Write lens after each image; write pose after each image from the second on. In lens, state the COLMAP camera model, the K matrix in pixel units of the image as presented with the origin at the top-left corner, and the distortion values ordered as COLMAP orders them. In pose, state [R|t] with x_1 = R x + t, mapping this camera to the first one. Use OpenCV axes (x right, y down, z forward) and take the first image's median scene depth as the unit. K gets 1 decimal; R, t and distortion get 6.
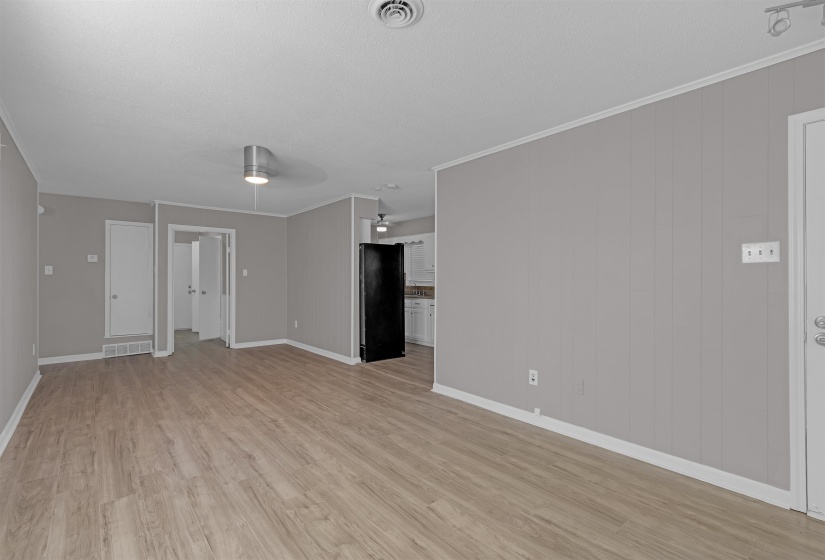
lens RADIAL K [[384.3, 0, 388.8], [0, 384.3, 280.2], [0, 0, 1]] dist [0.008643, -0.001621]
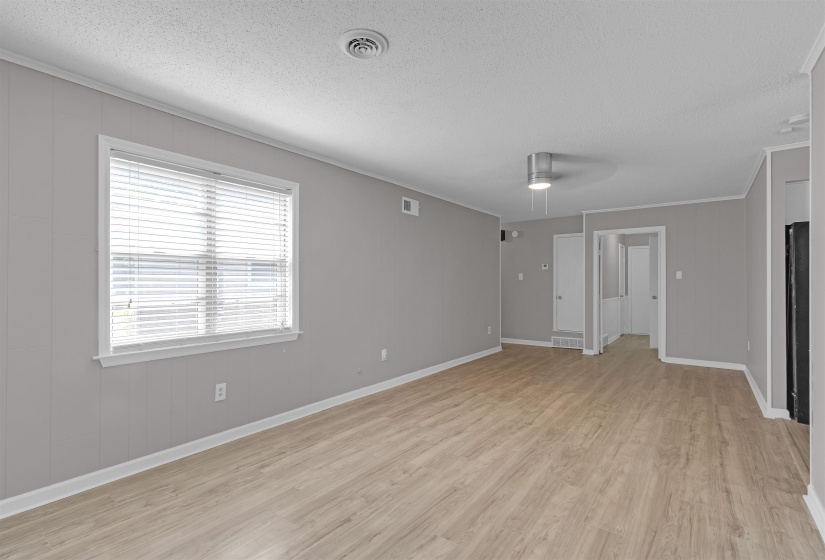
lens RADIAL K [[384.3, 0, 414.4], [0, 384.3, 282.6], [0, 0, 1]] dist [0.008643, -0.001621]
pose [[0.270896, -0.002313, -0.962606, 0.538946], [-0.001126, 0.999996, -0.002720, -0.001126], [0.962608, 0.001821, 0.270892, 0.397409]]
